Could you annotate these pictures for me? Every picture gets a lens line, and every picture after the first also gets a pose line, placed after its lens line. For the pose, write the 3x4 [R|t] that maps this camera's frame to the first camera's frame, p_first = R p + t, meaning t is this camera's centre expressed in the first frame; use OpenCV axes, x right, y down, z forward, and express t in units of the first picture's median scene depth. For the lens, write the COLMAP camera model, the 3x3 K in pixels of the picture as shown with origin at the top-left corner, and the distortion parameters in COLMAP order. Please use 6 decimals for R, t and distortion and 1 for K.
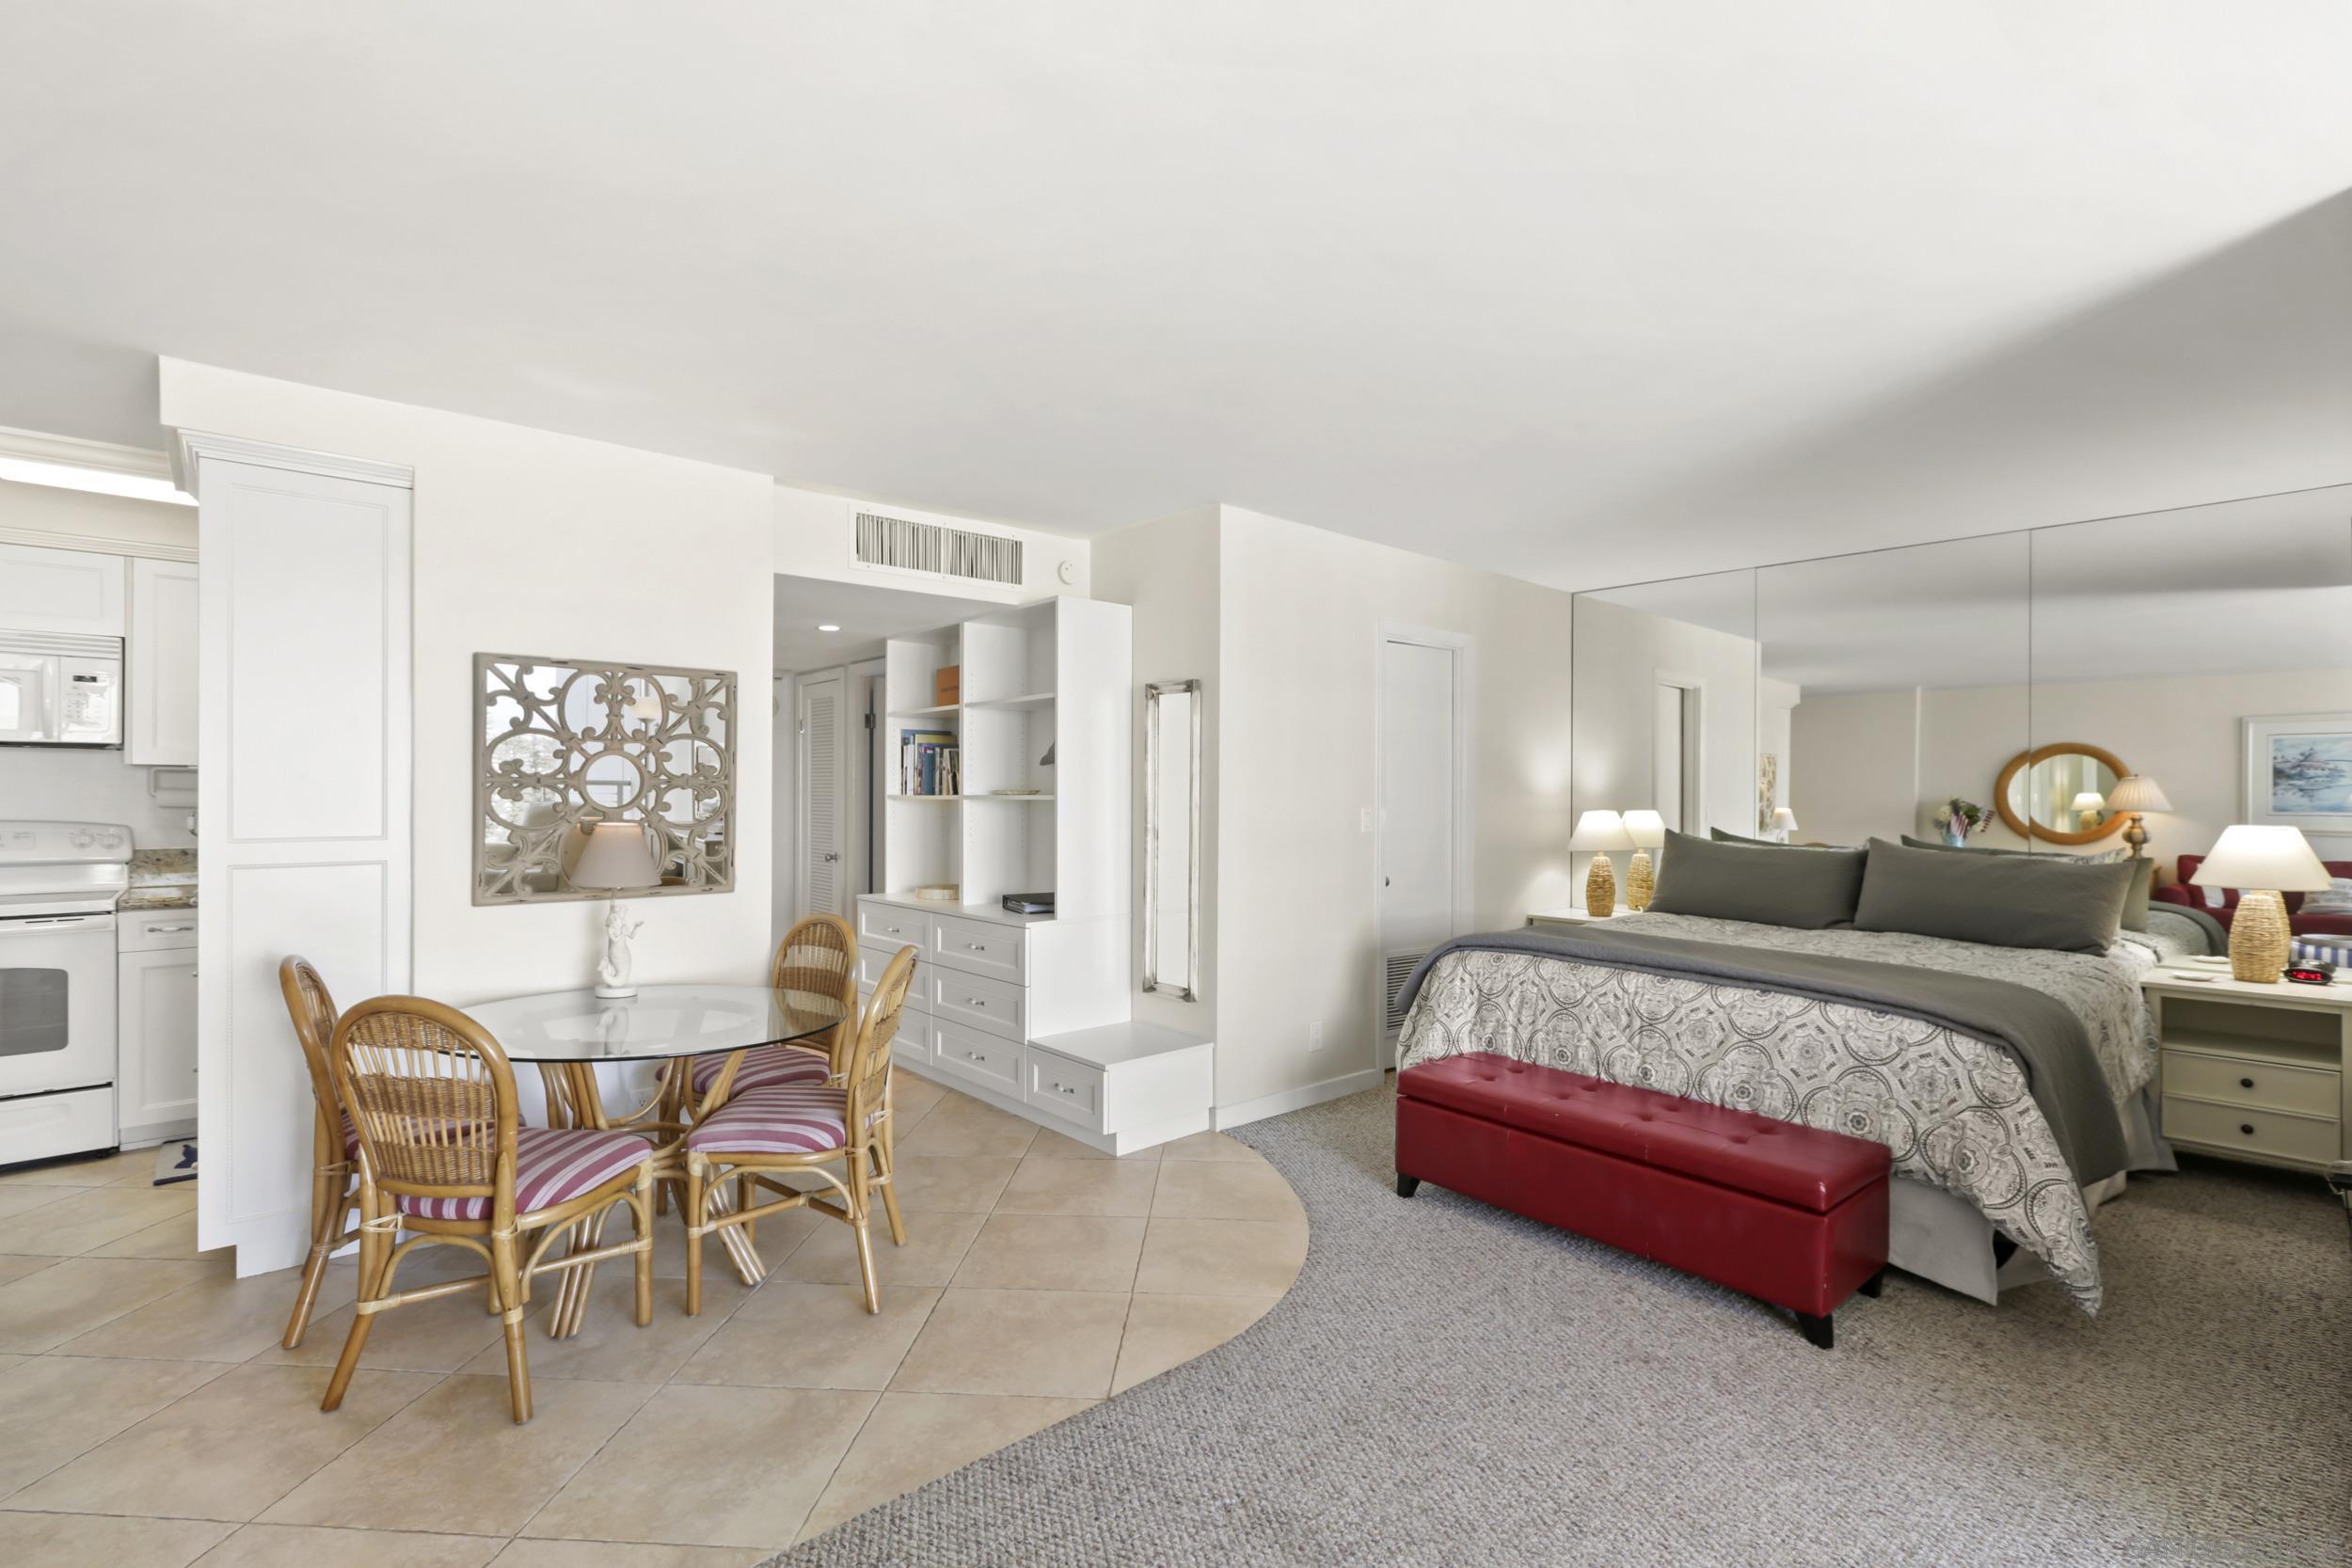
lens RADIAL K [[1076.8, 0, 1167.4], [0, 1076.8, 789.8], [0, 0, 1]] dist [0.005447, -0.000589]
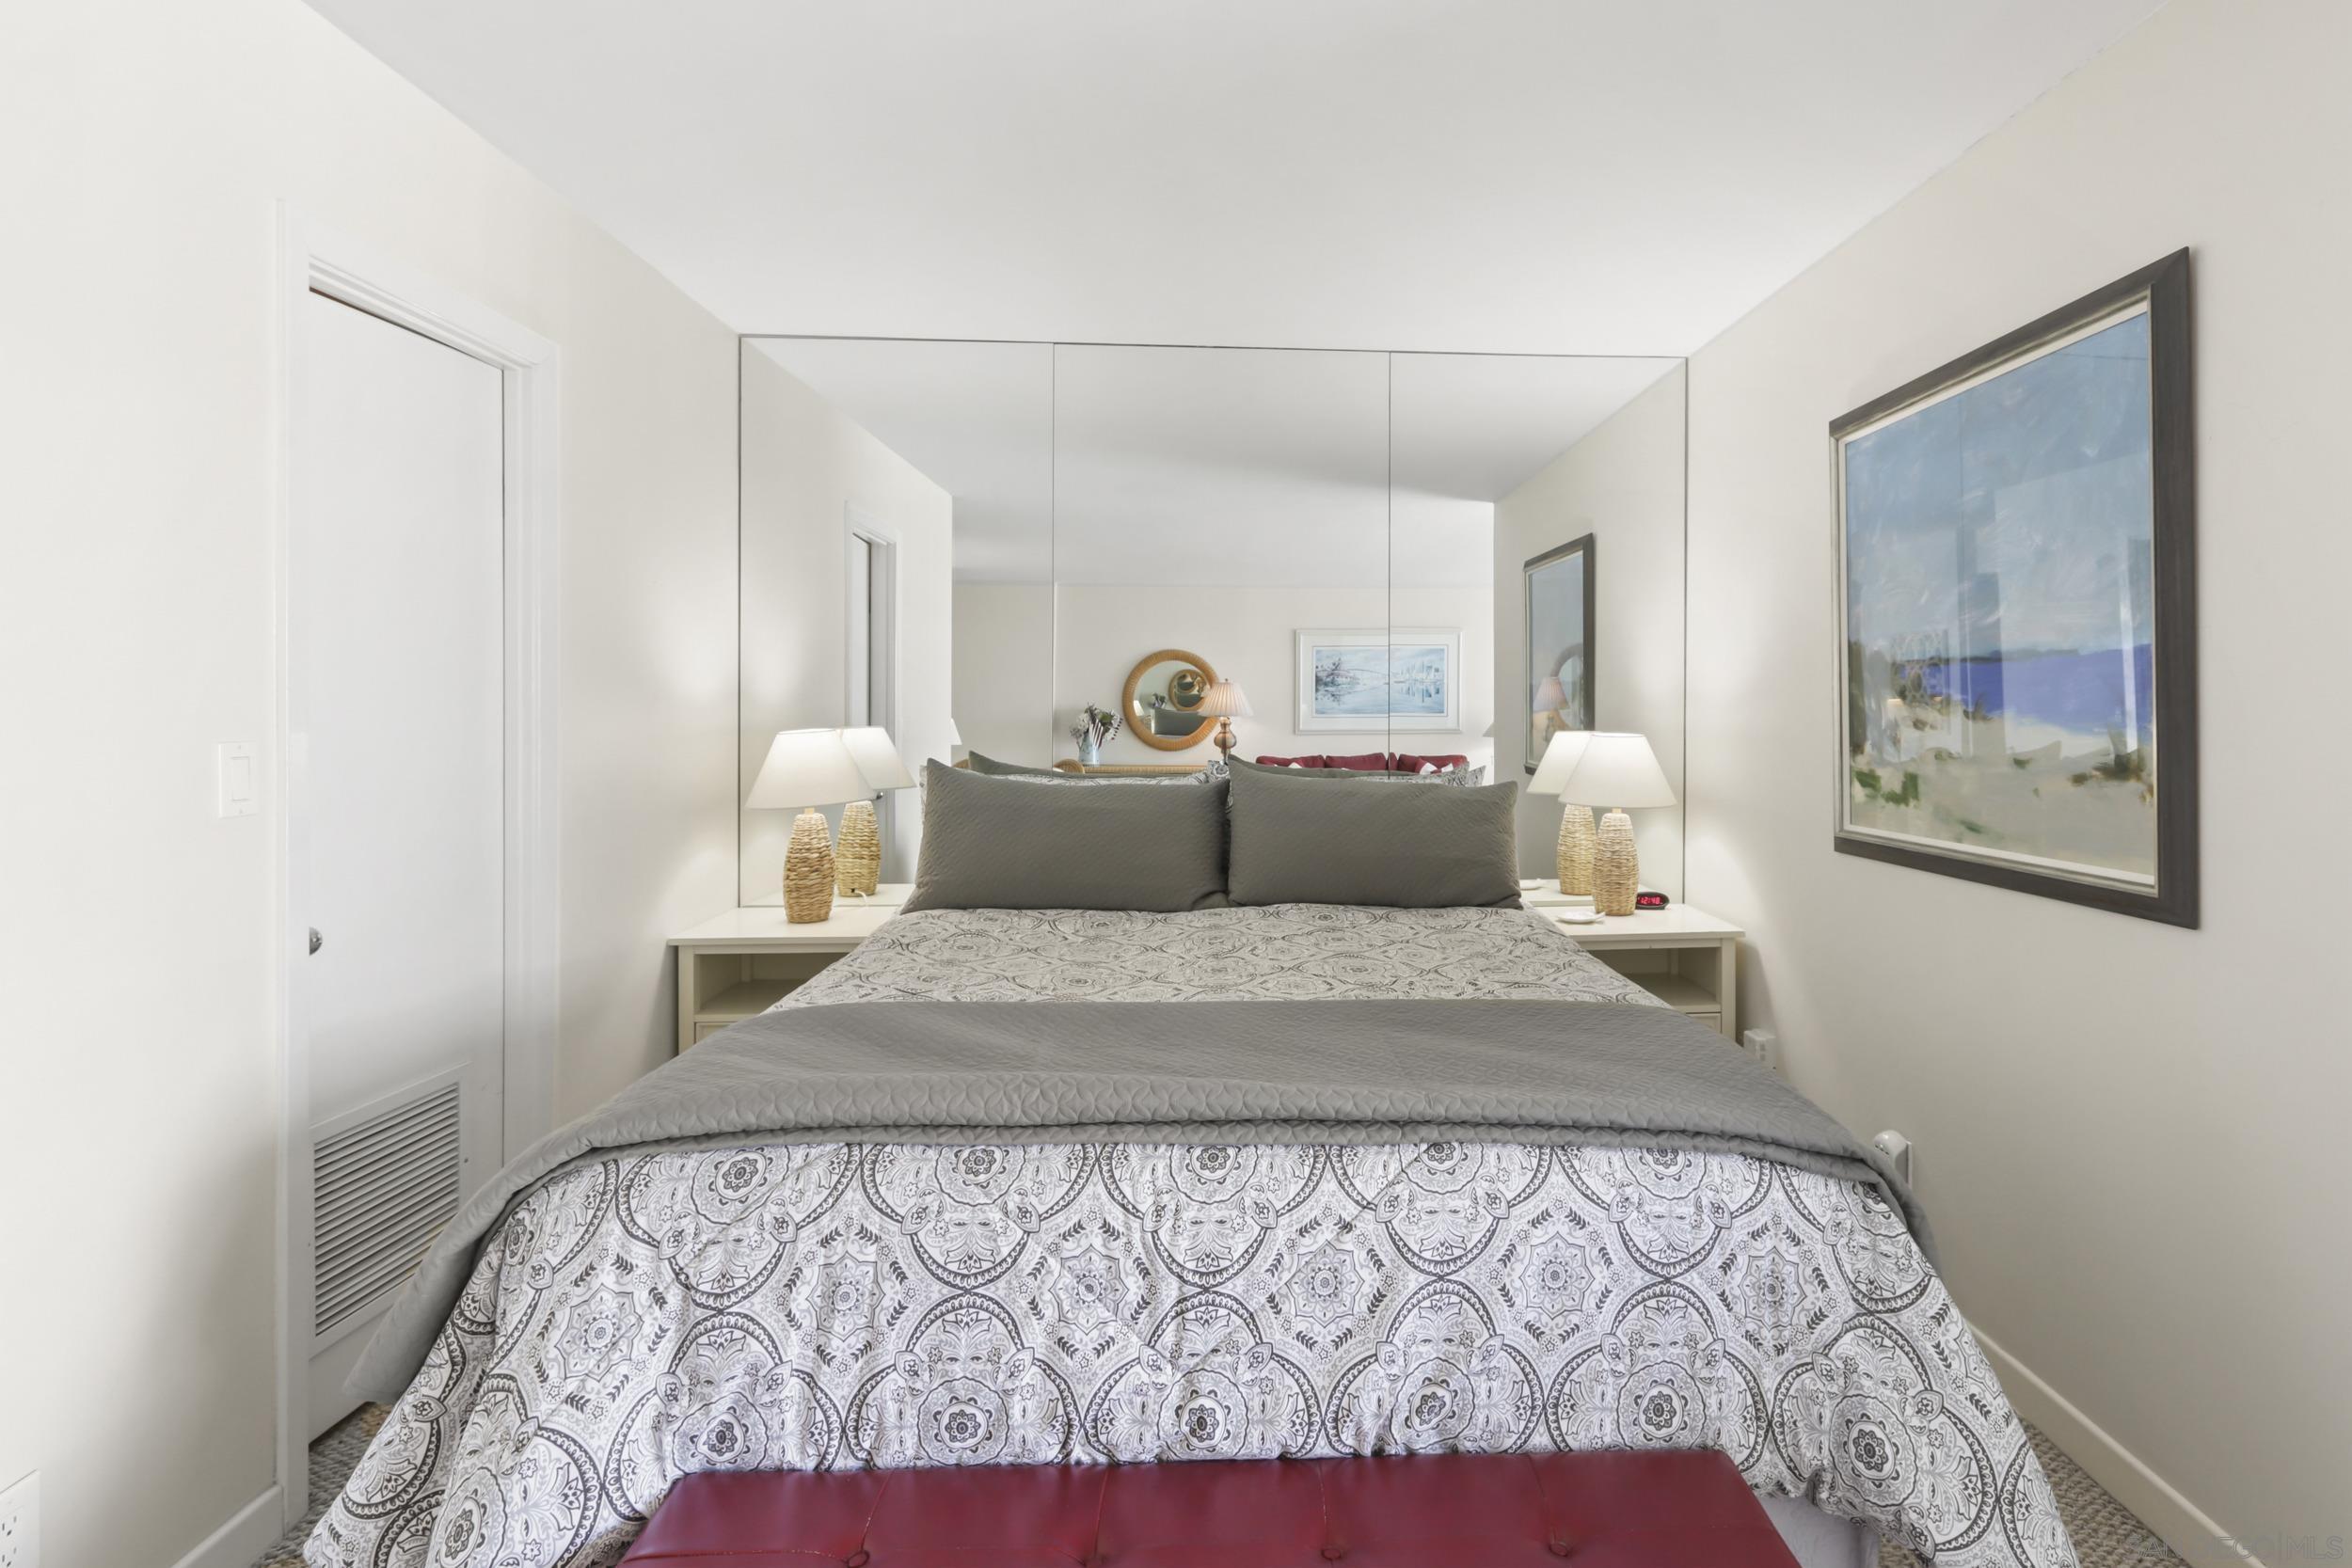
lens RADIAL K [[1169.2, 0, 1295.1], [0, 1169.2, 705.1], [0, 0, 1]] dist [0.007873, -0.001224]
pose [[0.604210, -0.006443, 0.796799, 0.125034], [0.001368, 0.999974, 0.007049, 0.003510], [-0.796824, -0.003169, 0.604203, 0.684576]]
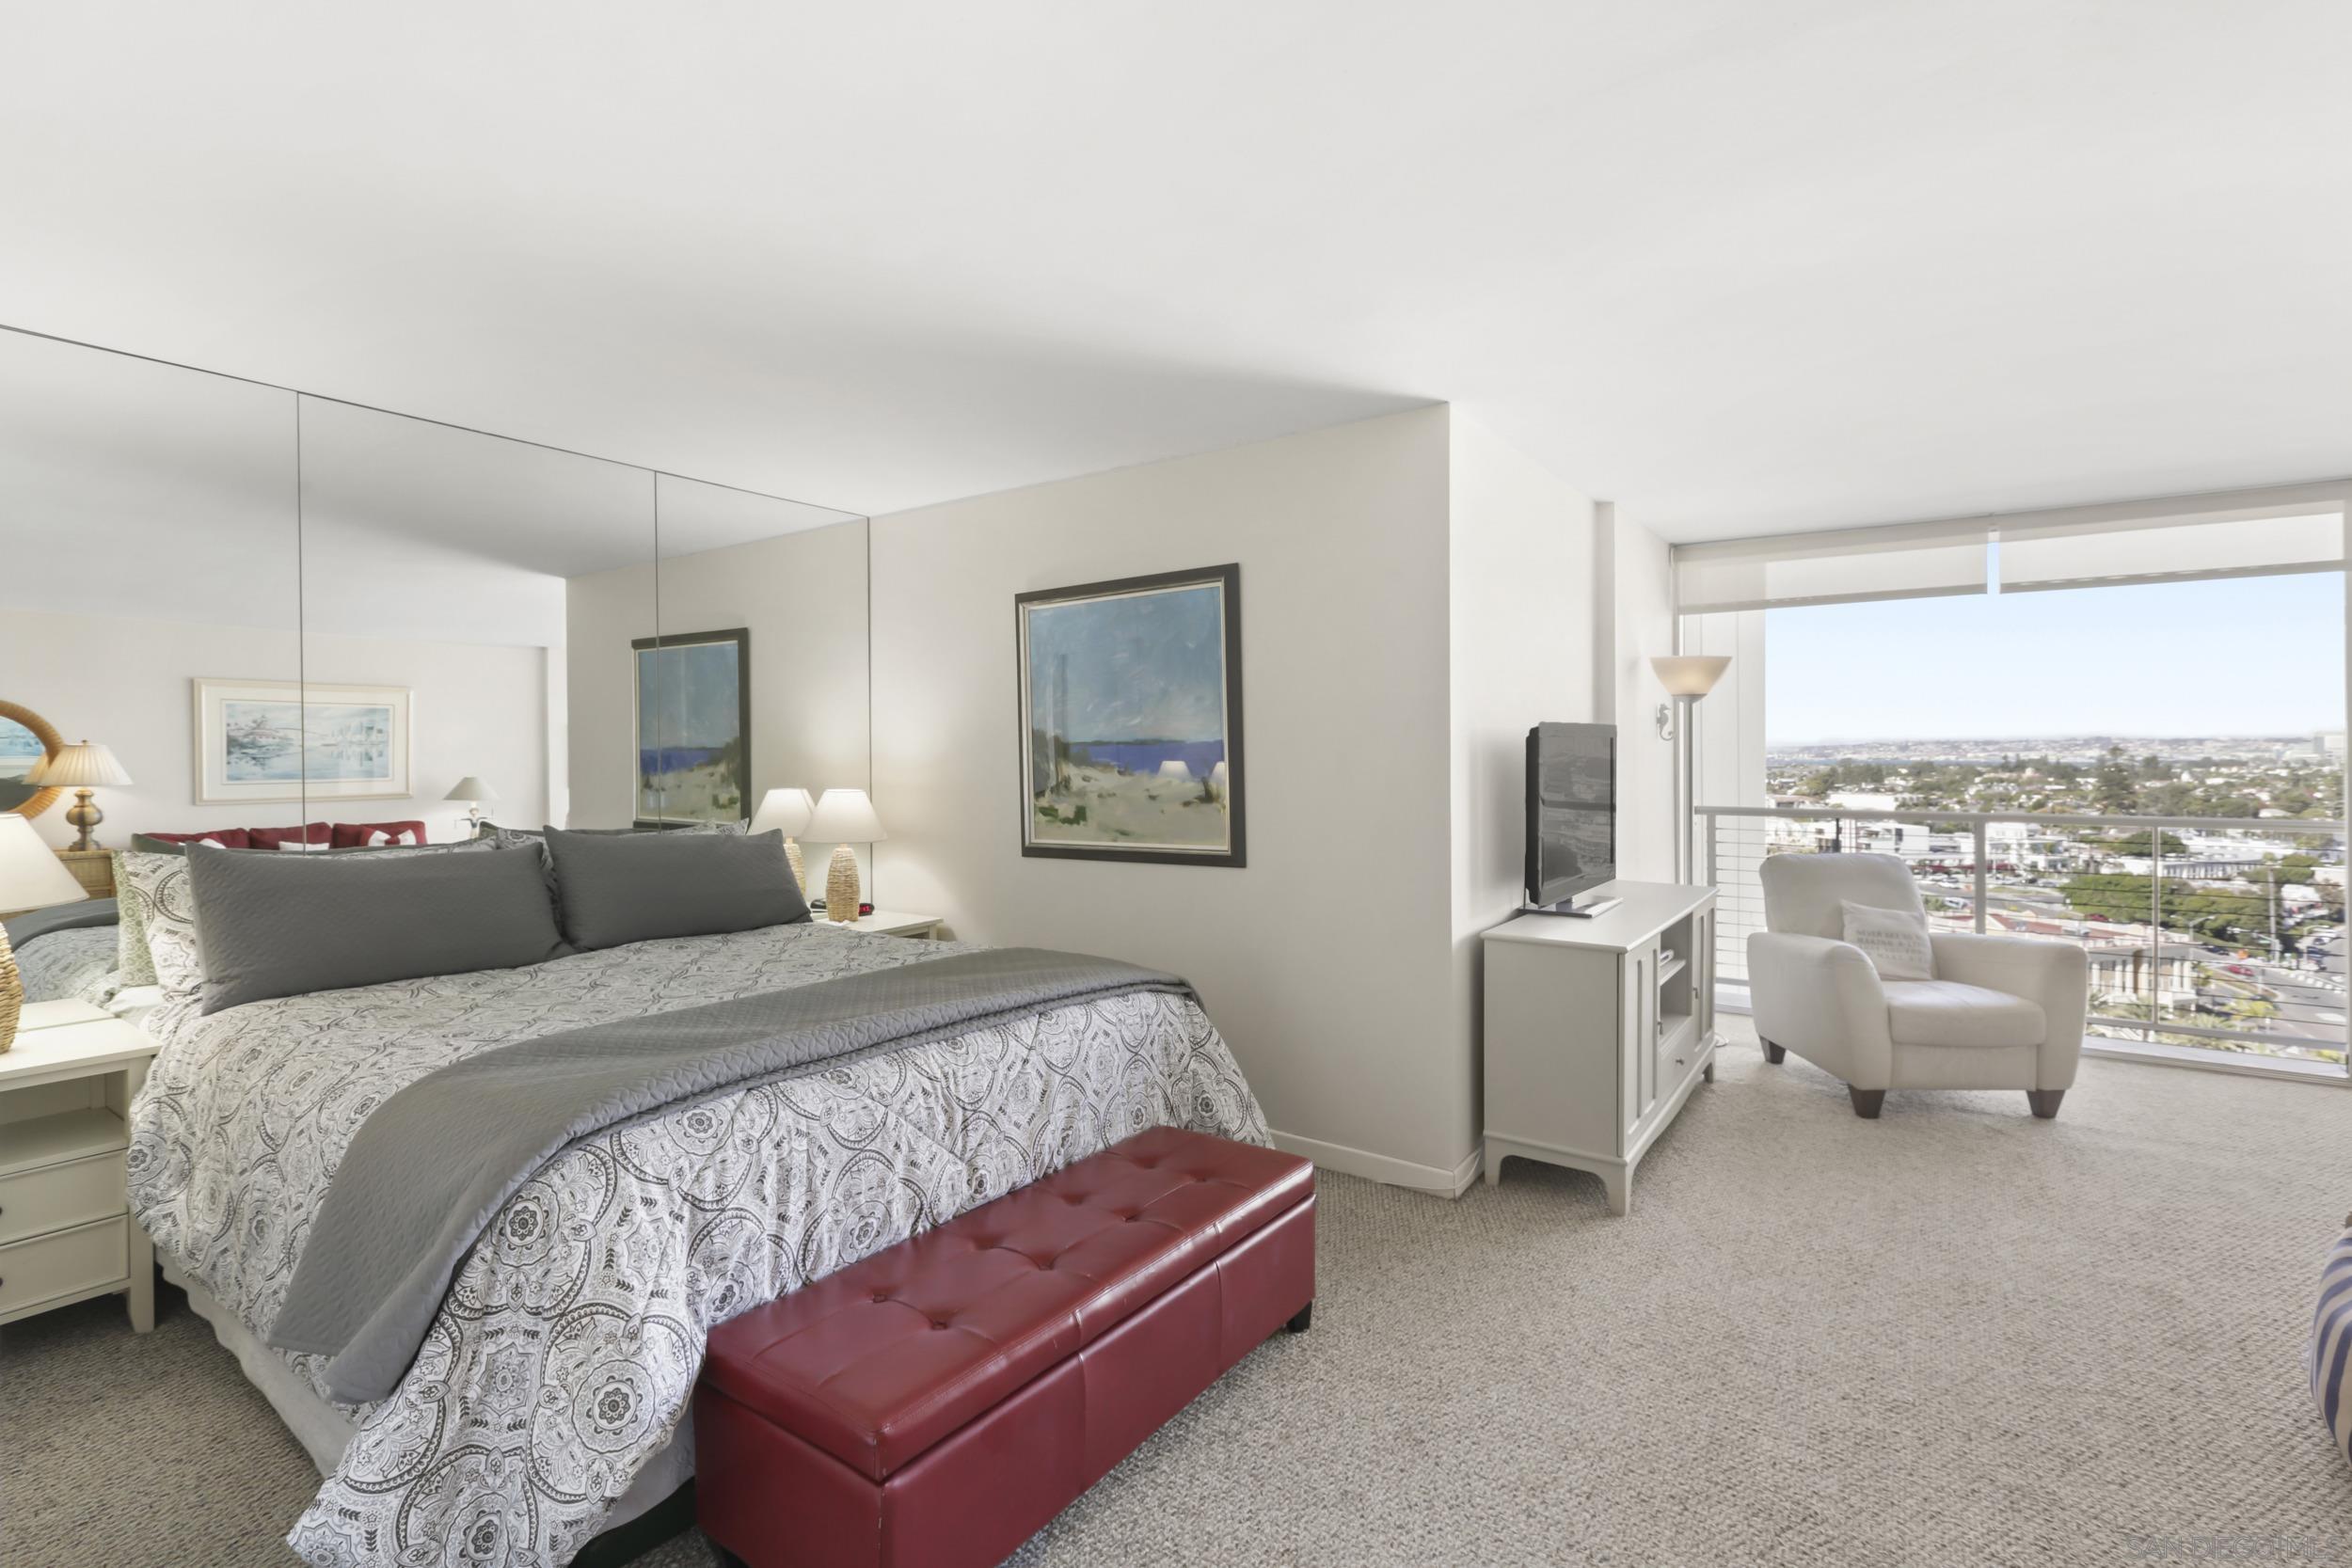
lens RADIAL K [[1076.8, 0, 1213.4], [0, 1076.8, 760.7], [0, 0, 1]] dist [0.005447, -0.000589]
pose [[-0.258752, -0.009033, 0.965902, -0.237156], [0.004560, 0.999934, 0.010573, -0.010356], [-0.965933, 0.007140, -0.258694, 0.979966]]
